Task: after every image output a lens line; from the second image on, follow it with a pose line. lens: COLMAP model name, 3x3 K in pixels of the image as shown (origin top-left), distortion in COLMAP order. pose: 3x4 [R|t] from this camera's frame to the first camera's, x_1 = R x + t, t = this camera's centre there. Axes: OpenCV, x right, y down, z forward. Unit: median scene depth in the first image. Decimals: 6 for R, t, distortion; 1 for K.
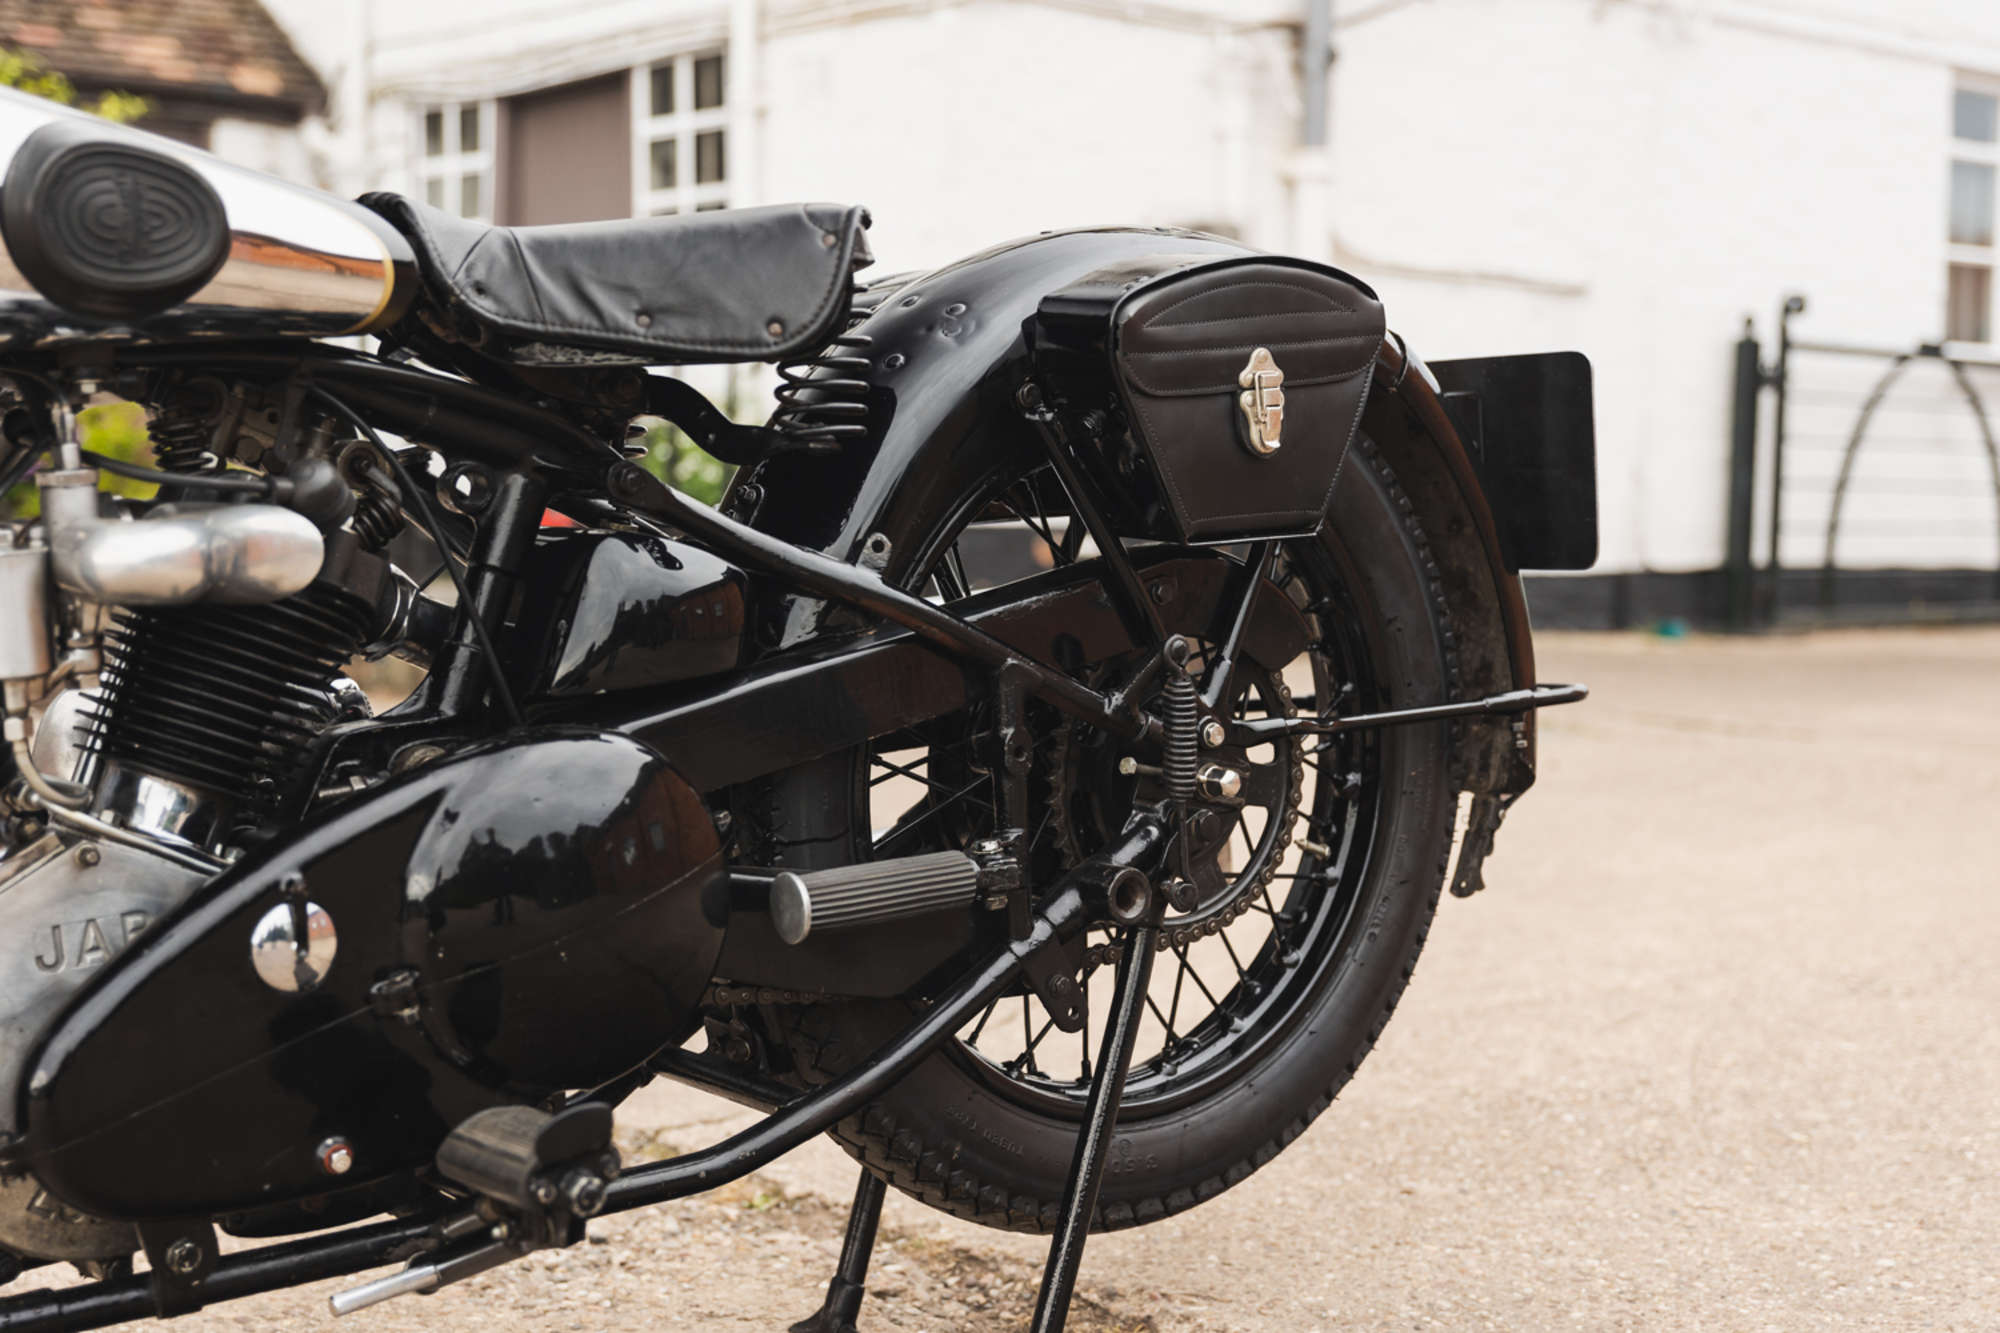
lens RADIAL K [[2744.0, 0, 1000.0], [0, 2744.0, 666.5], [0, 0, 1]] dist [0.005447, 0.028408]
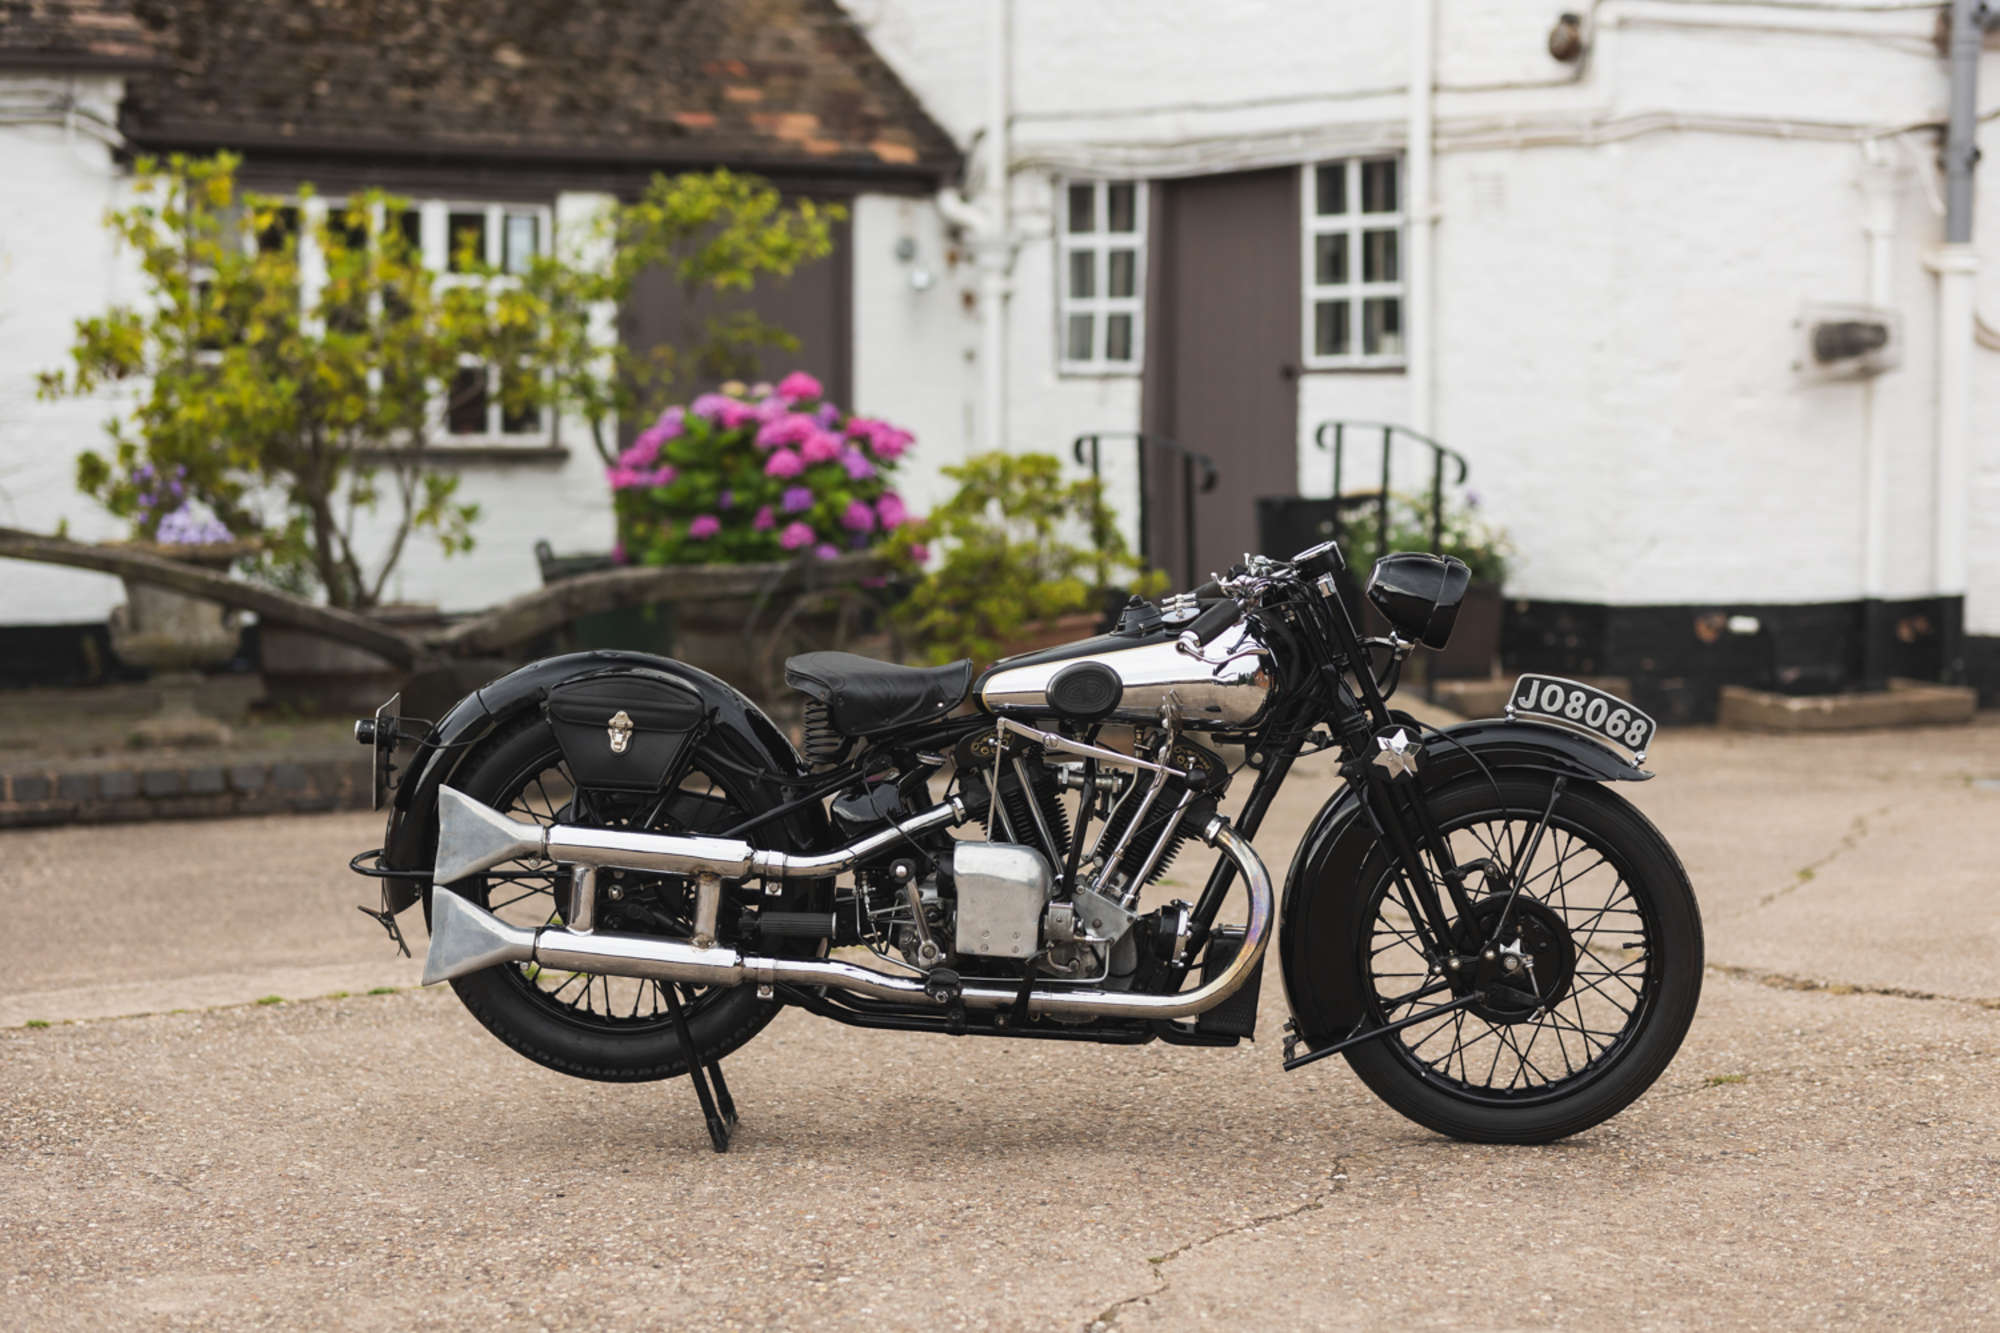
lens RADIAL K [[4812.9, 0, 1000.0], [0, 4812.9, 666.5], [0, 0, 1]] dist [0.029537, 0.029415]
pose [[0.994235, -0.005684, -0.107071, -0.053532], [0.004227, 0.999895, -0.013833, -0.001700], [0.107139, 0.013300, 0.994155, -0.864950]]
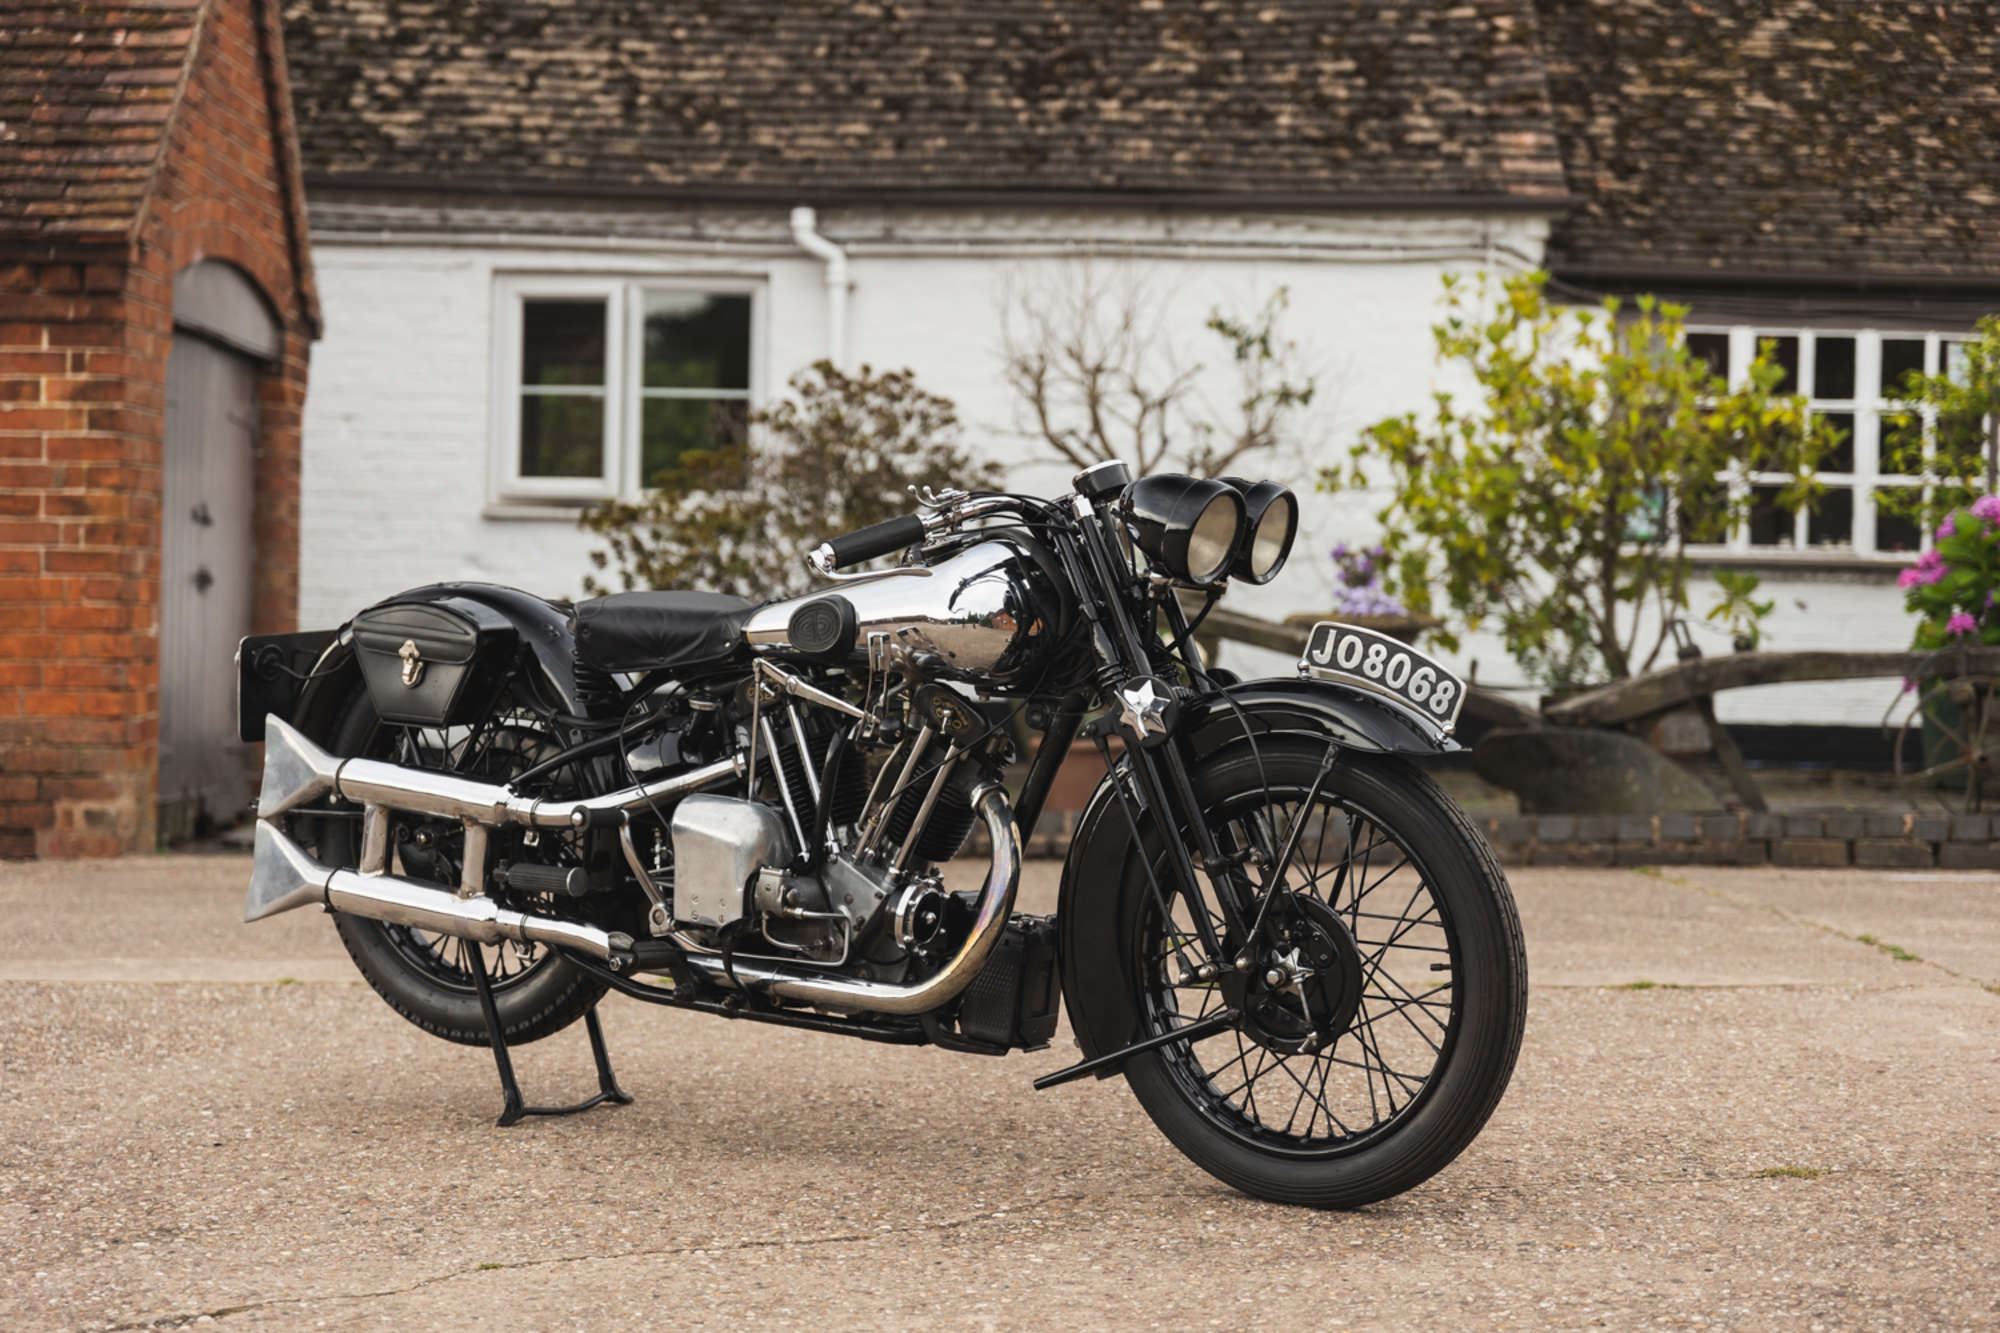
lens RADIAL K [[3877.6, 0, 1000.0], [0, 3877.6, 666.5], [0, 0, 1]] dist [-0.012436, -0.002877]
pose [[0.773801, 0.009134, -0.633362, 0.272281], [-0.051465, 0.997497, -0.048490, 0.024690], [0.631334, 0.070118, 0.772335, -0.453601]]
